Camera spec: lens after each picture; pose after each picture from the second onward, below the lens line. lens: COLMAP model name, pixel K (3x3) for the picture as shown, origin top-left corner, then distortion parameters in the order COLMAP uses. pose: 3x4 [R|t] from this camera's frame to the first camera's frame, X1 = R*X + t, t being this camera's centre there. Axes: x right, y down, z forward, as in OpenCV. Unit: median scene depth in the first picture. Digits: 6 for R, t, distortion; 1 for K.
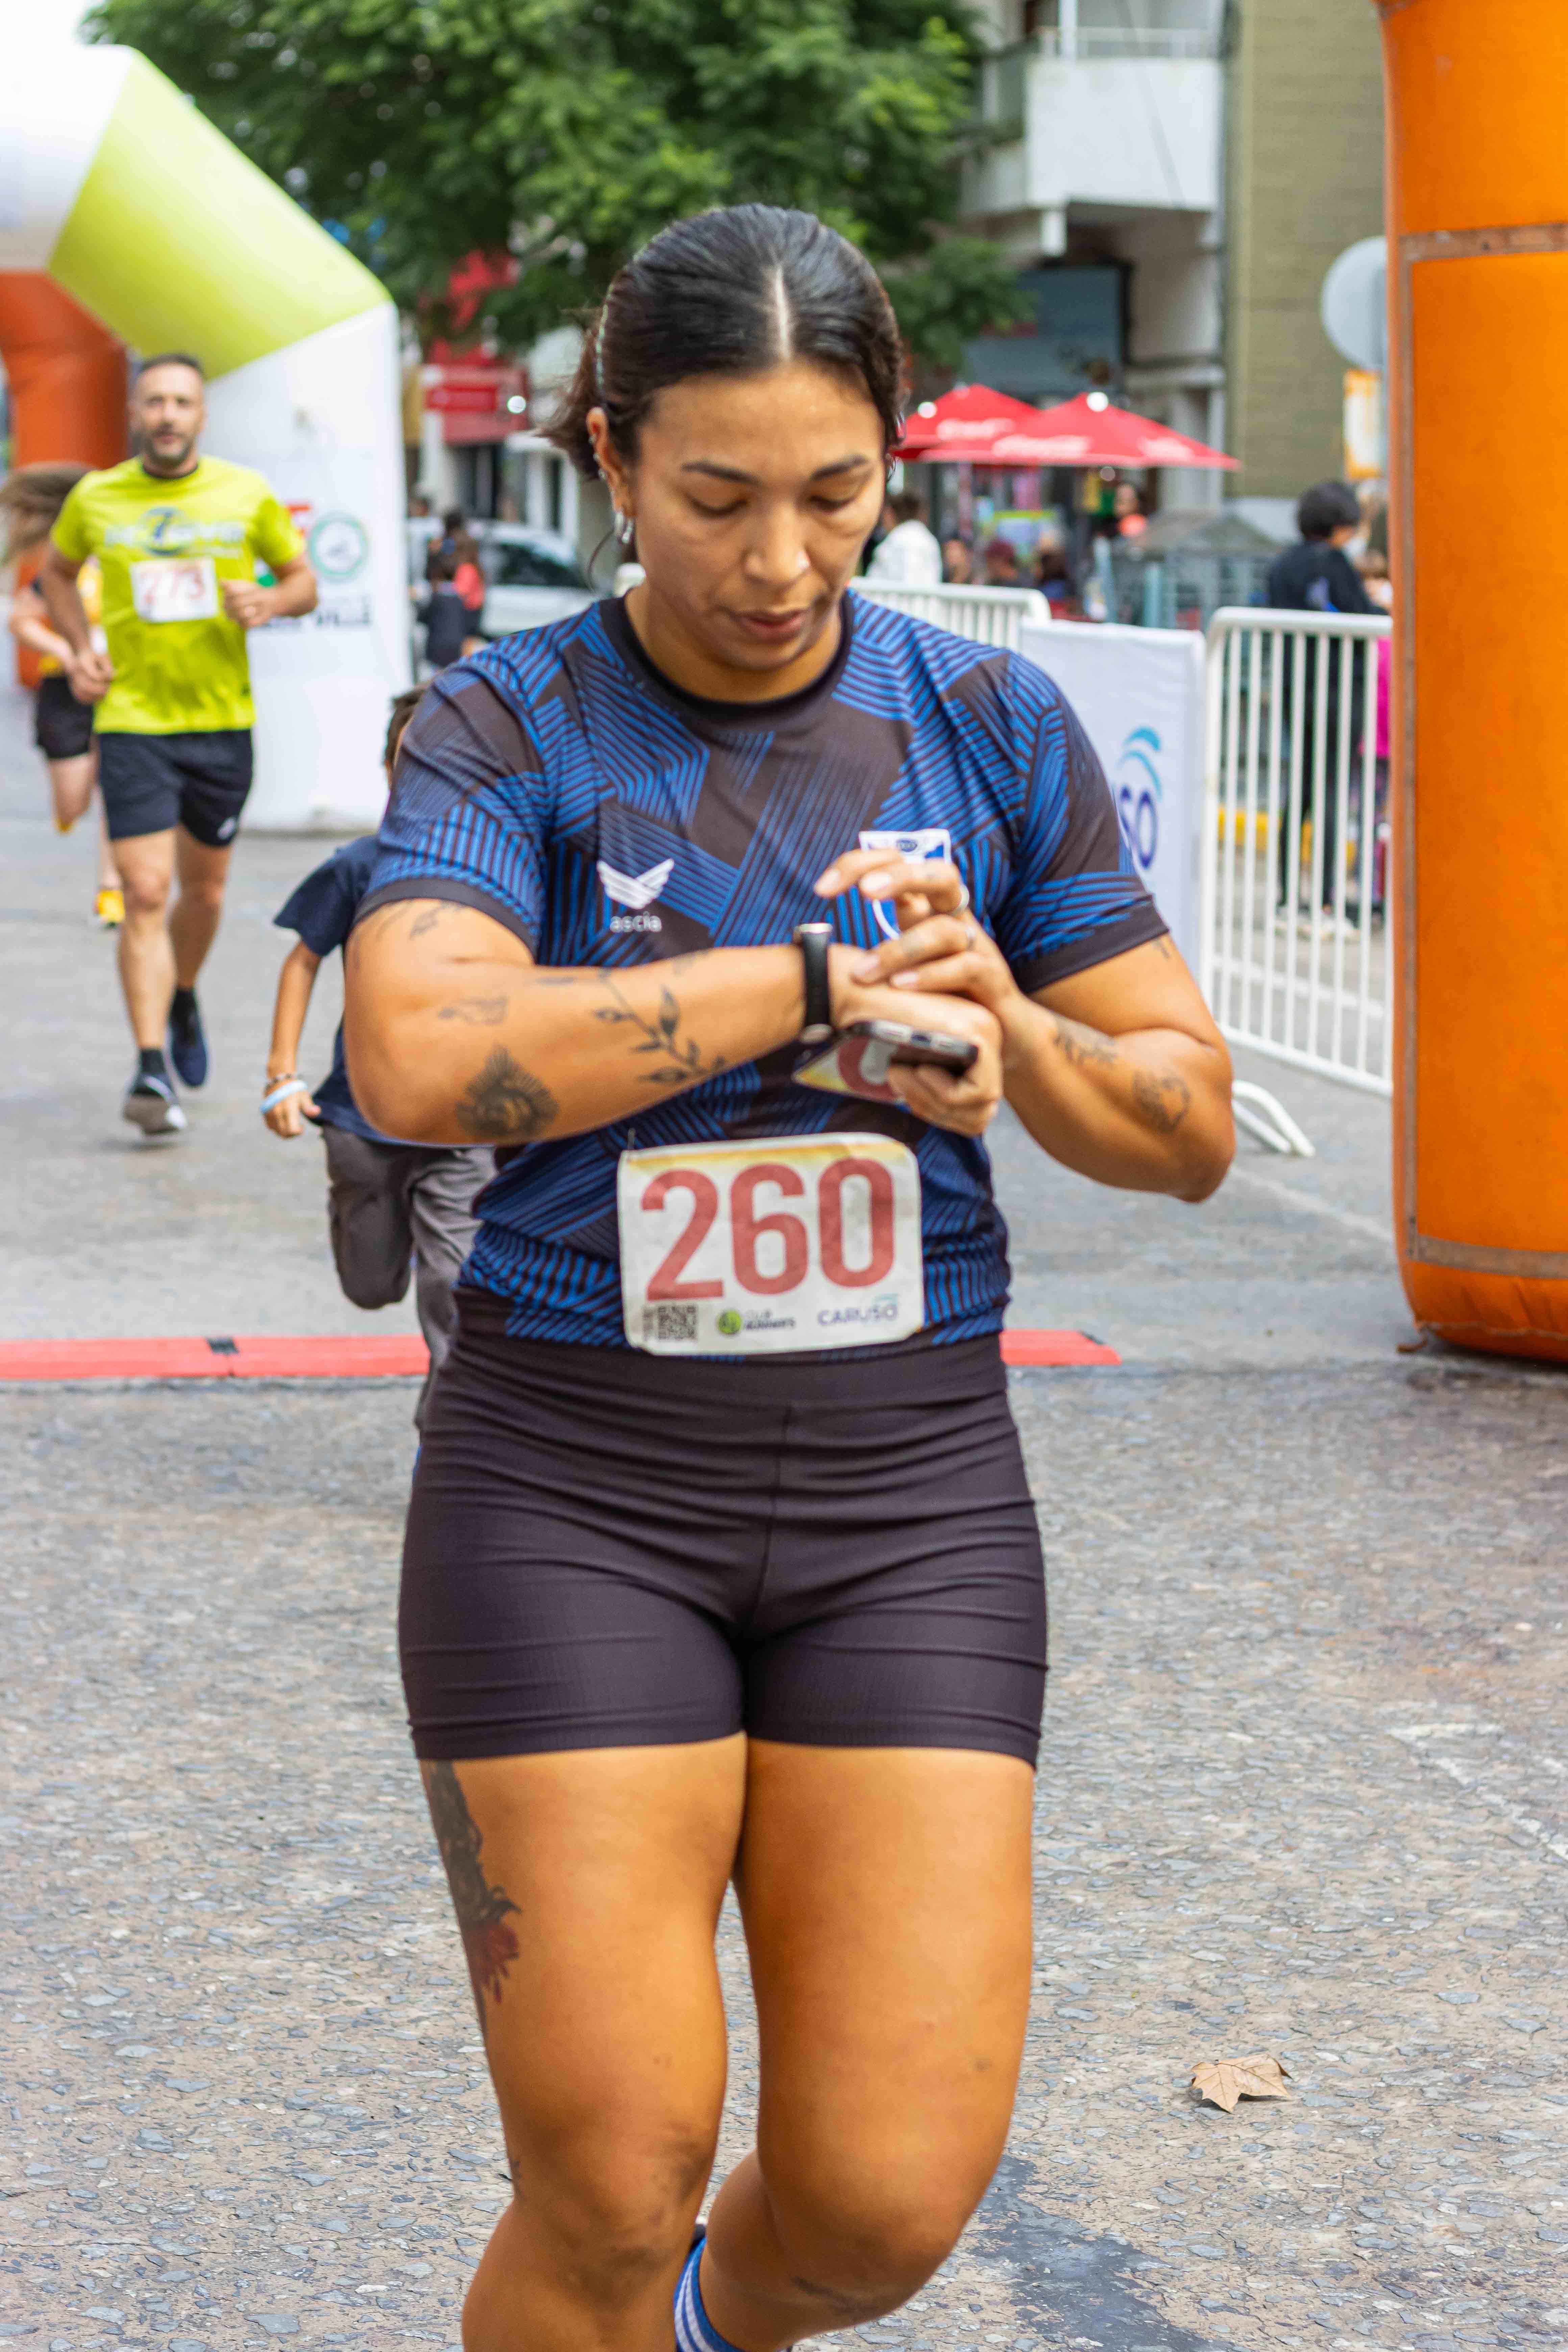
lens RADIAL K [[5480.2, 0, 784.0], [0, 5480.2, 1176.0], [0, 0, 1]] dist [-0.083143, -0.404351]
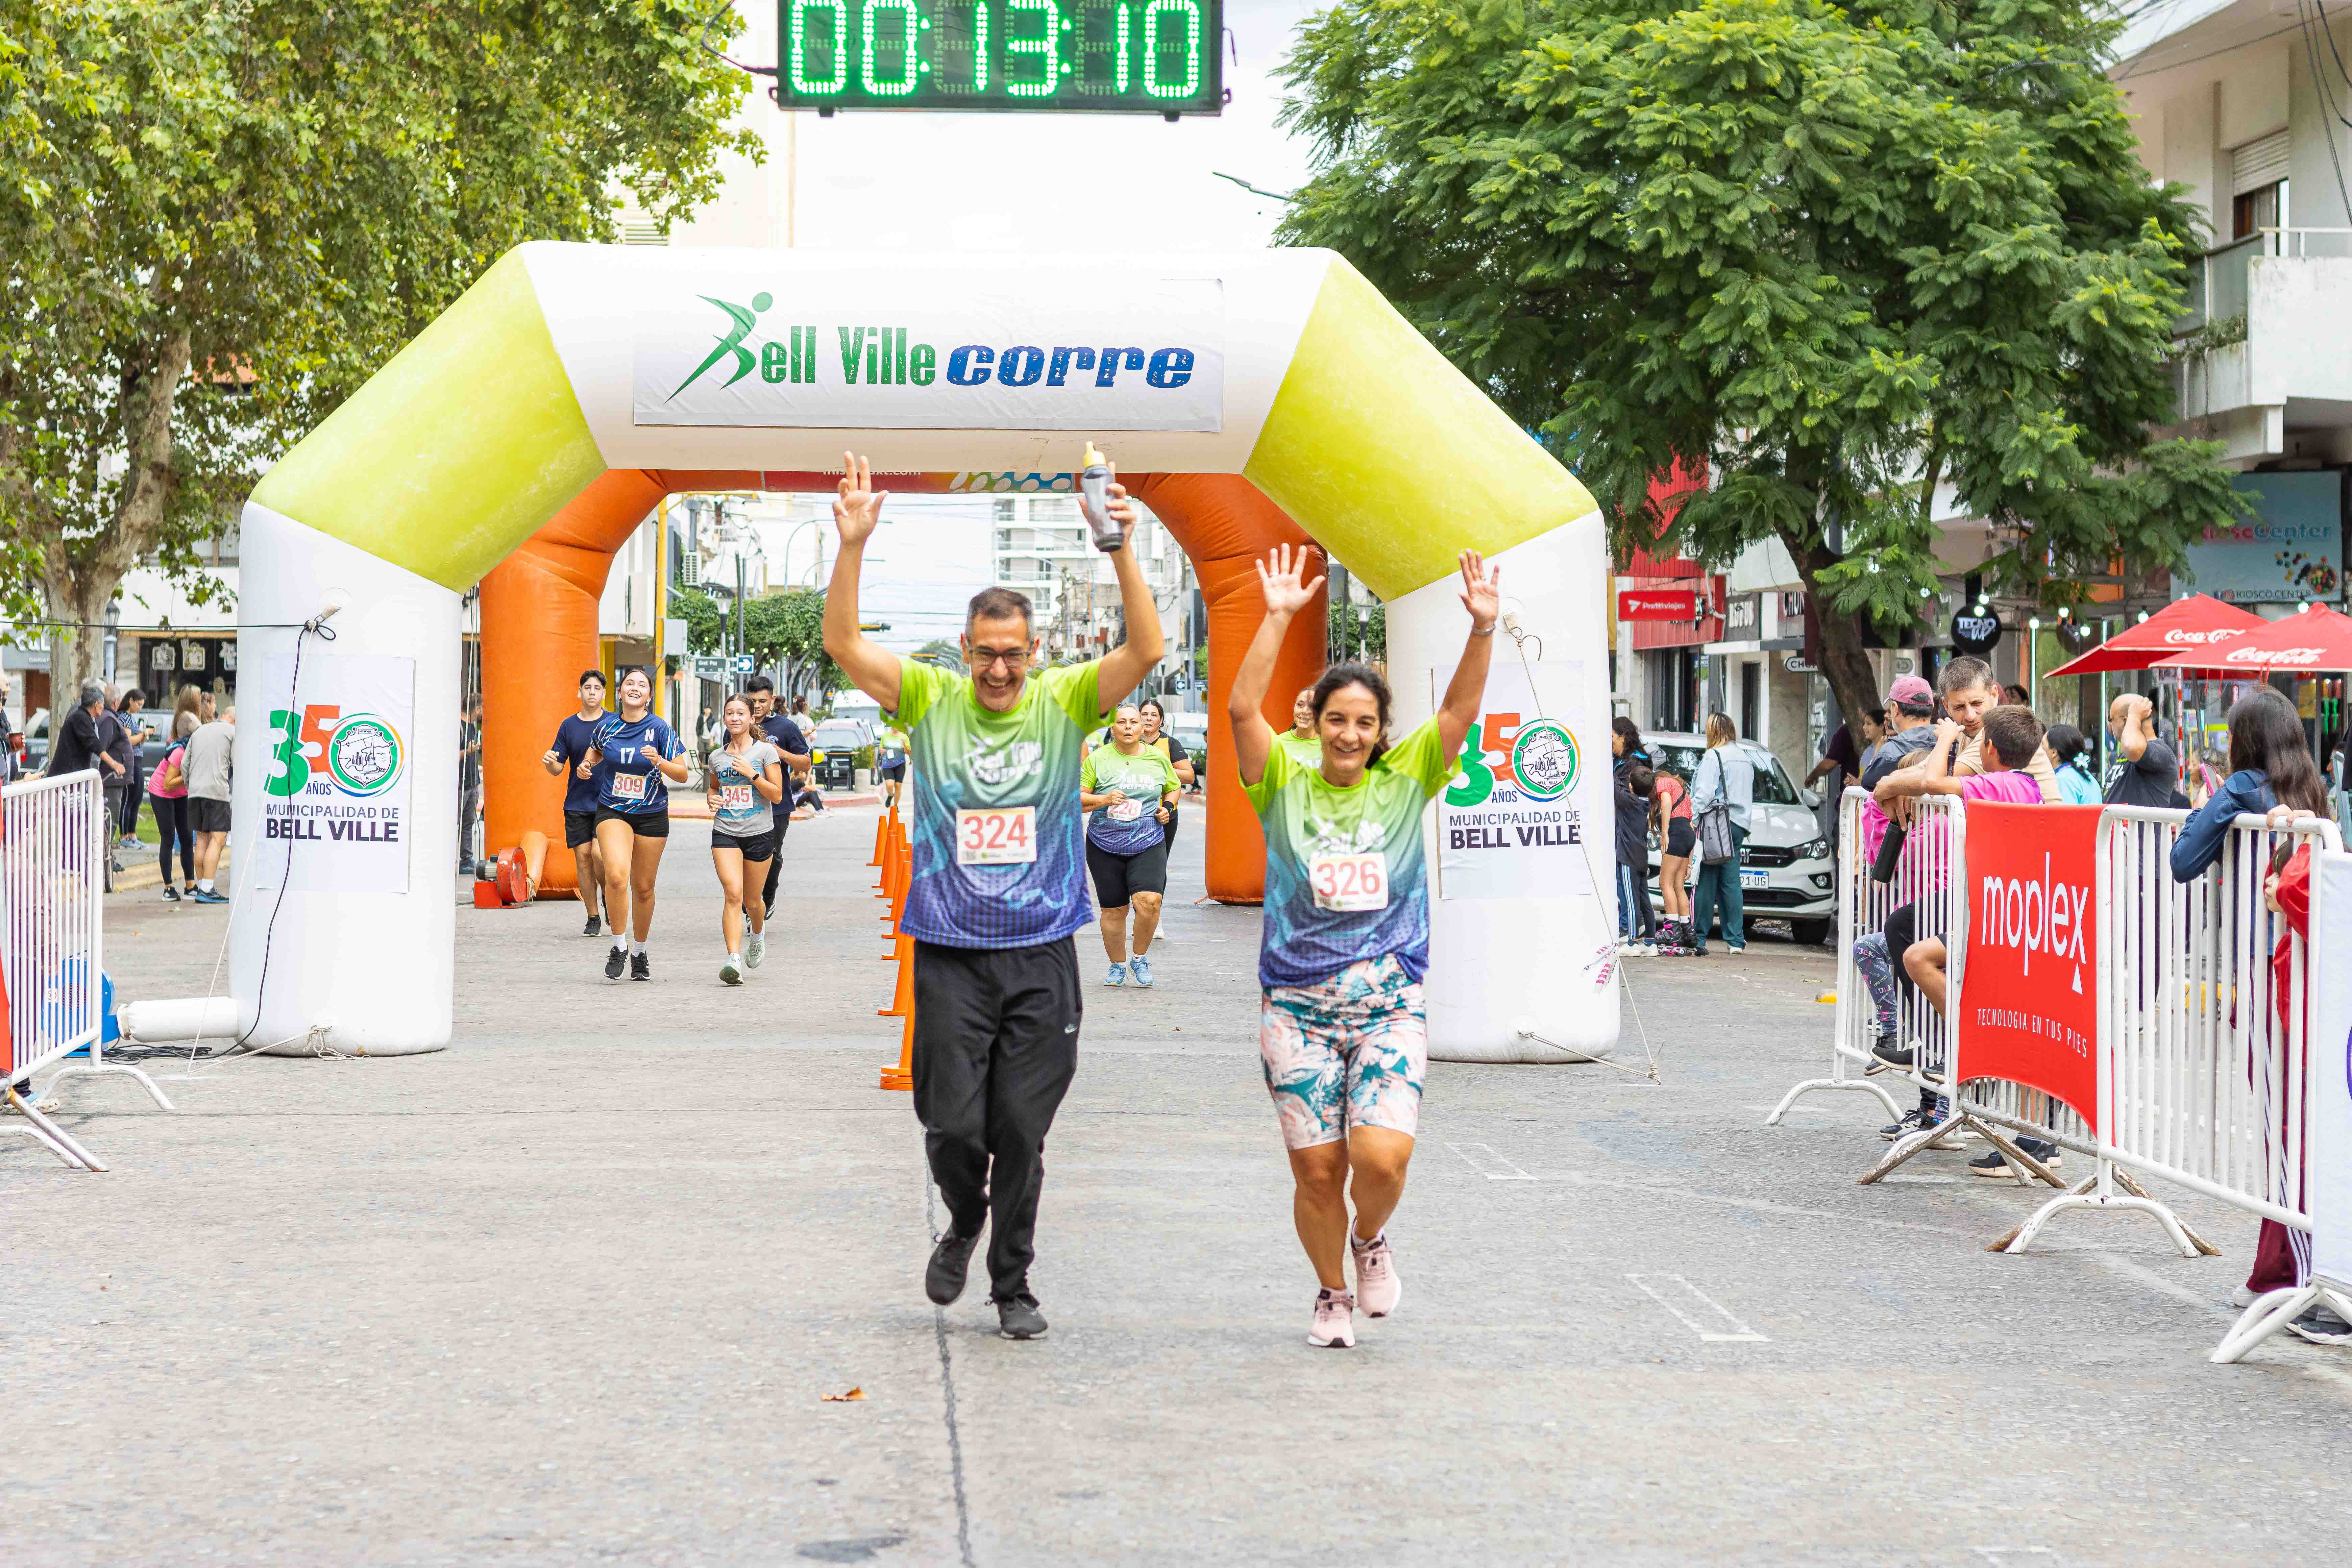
lens RADIAL K [[5442.1, 0, 1176.0], [0, 5442.1, 784.0], [0, 0, 1]] dist [-0.046908, -0.568694]
pose [[0.989635, 0.000999, -0.143603, -0.032570], [-0.016545, 0.994111, -0.107100, -0.031158], [0.142650, 0.108366, 0.983823, 0.216350]]
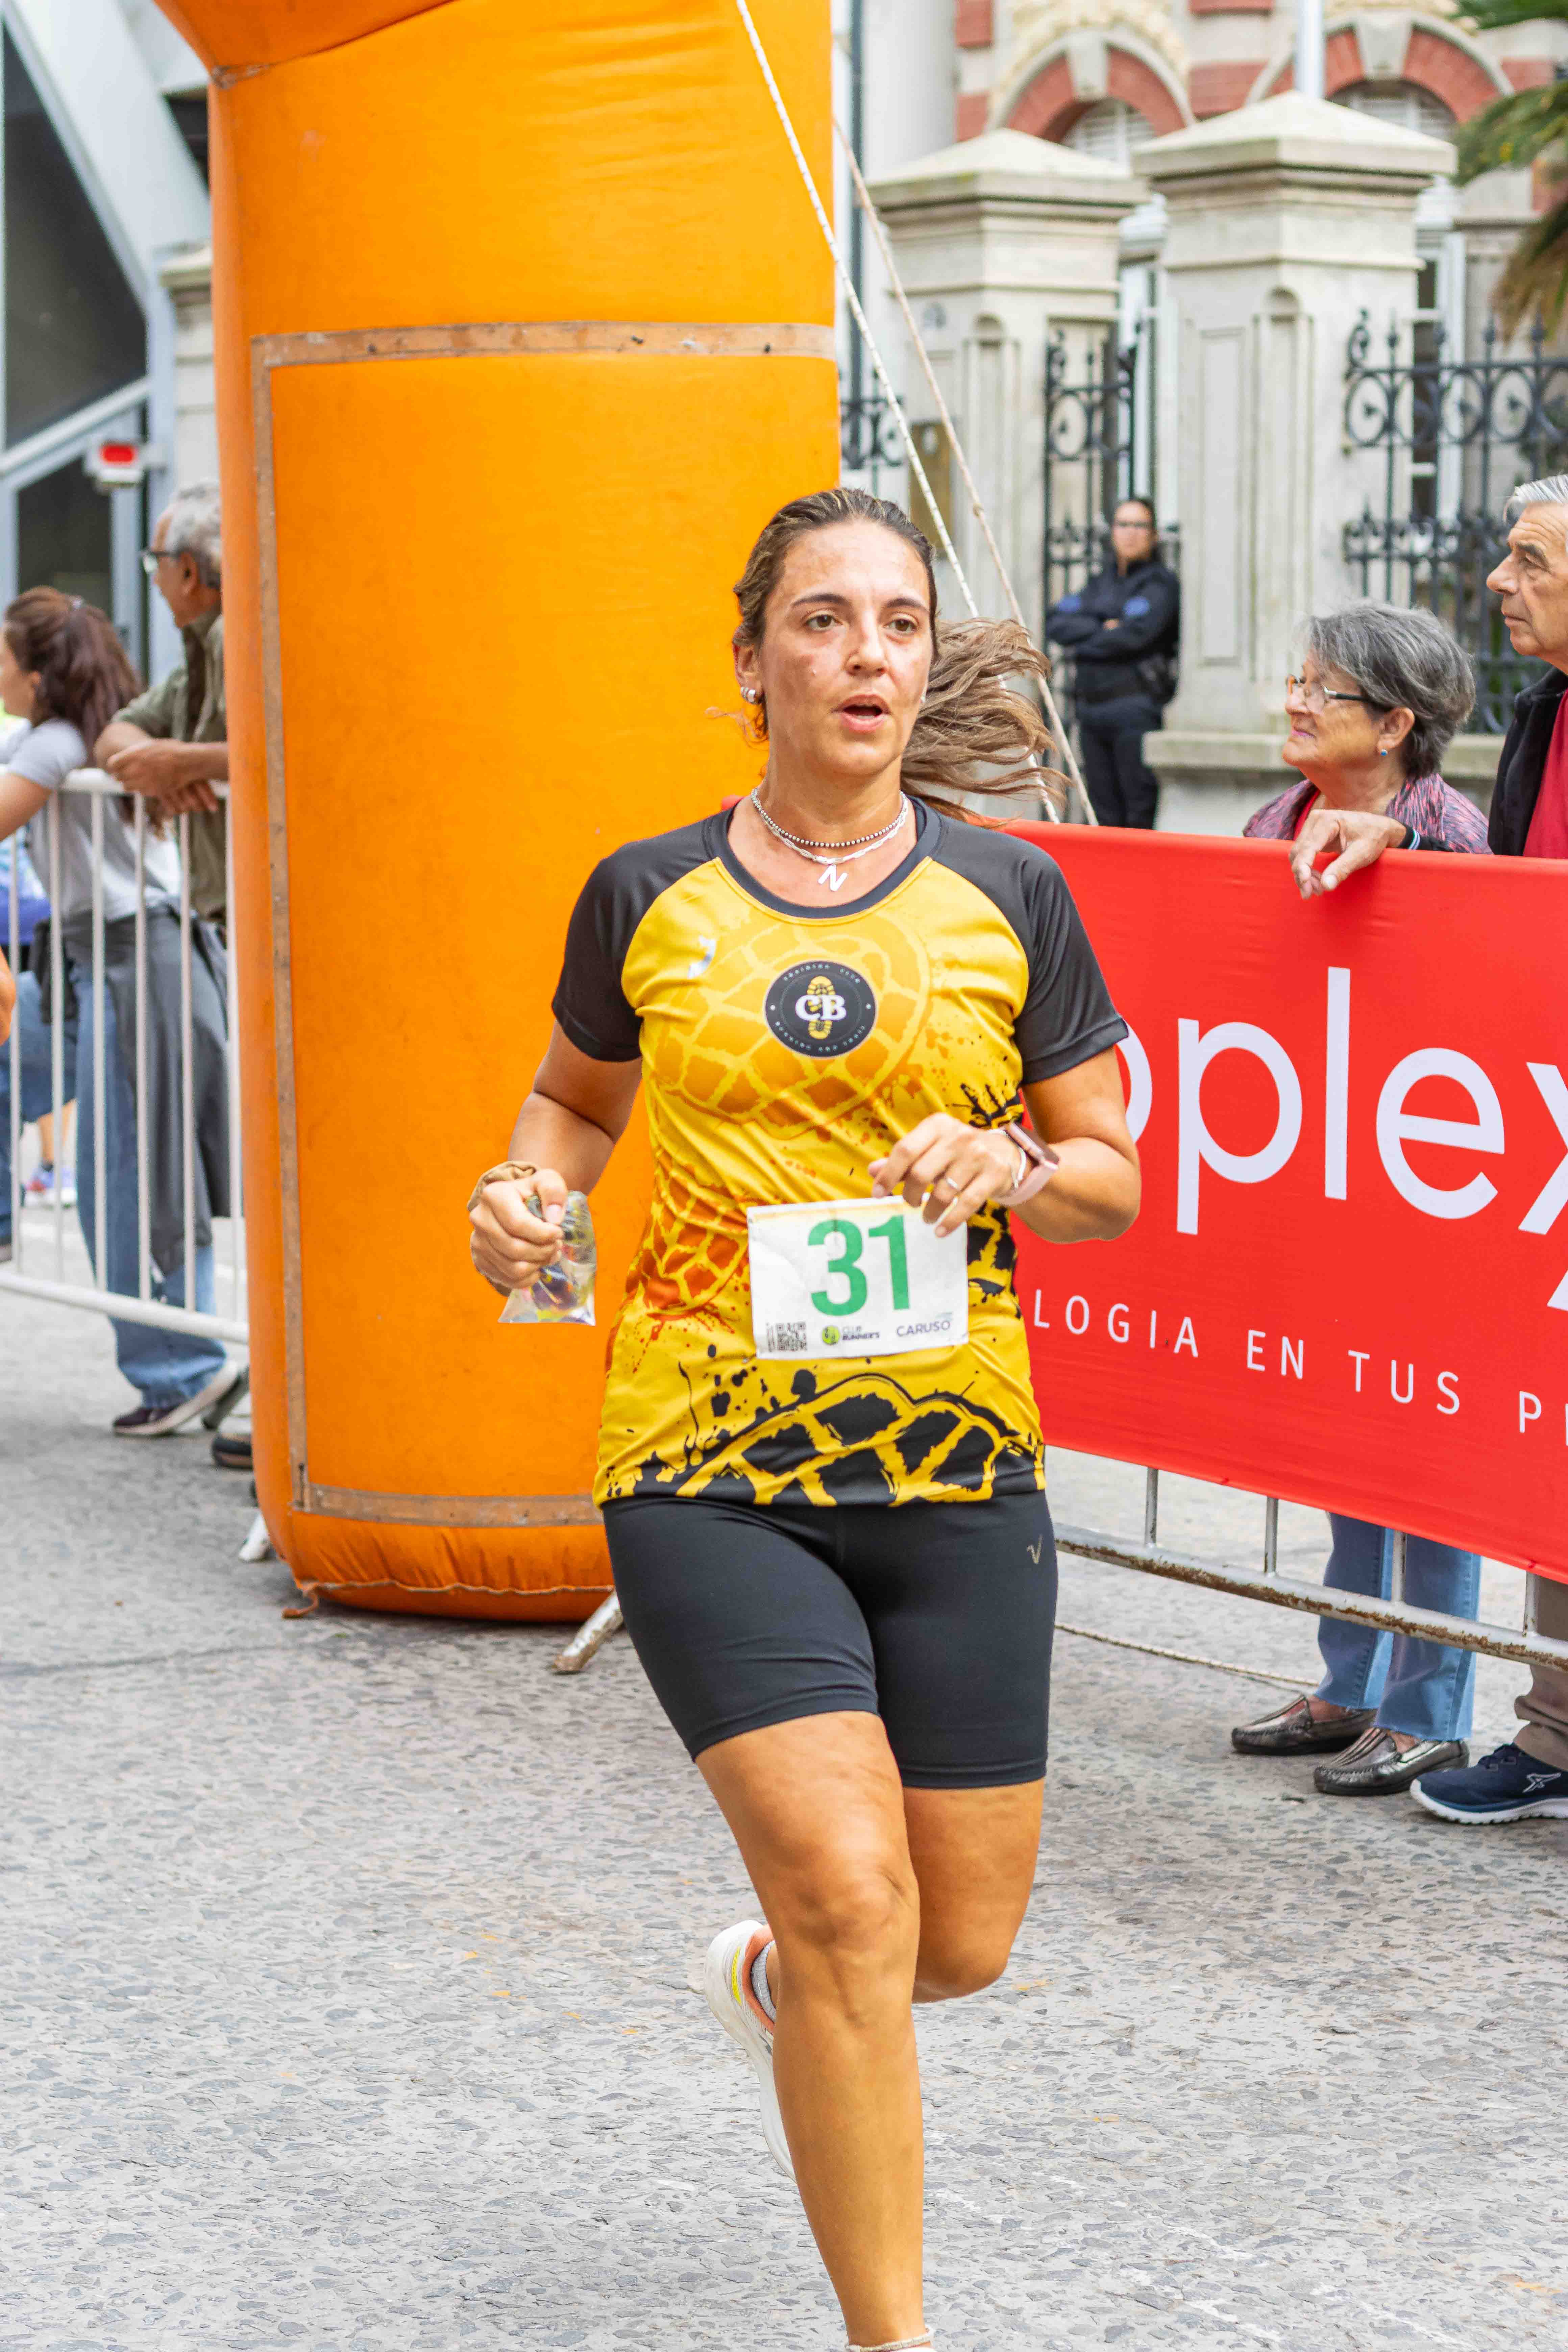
lens RADIAL K [[5480.2, 0, 784.0], [0, 5480.2, 1176.0], [0, 0, 1]] dist [-0.083143, -0.404351]
pose [[0.926736, -0.046086, 0.372877, -0.201172], [0.052424, 0.998601, -0.006871, -0.041286], [-0.372039, 0.025915, 0.927855, 0.239193]]
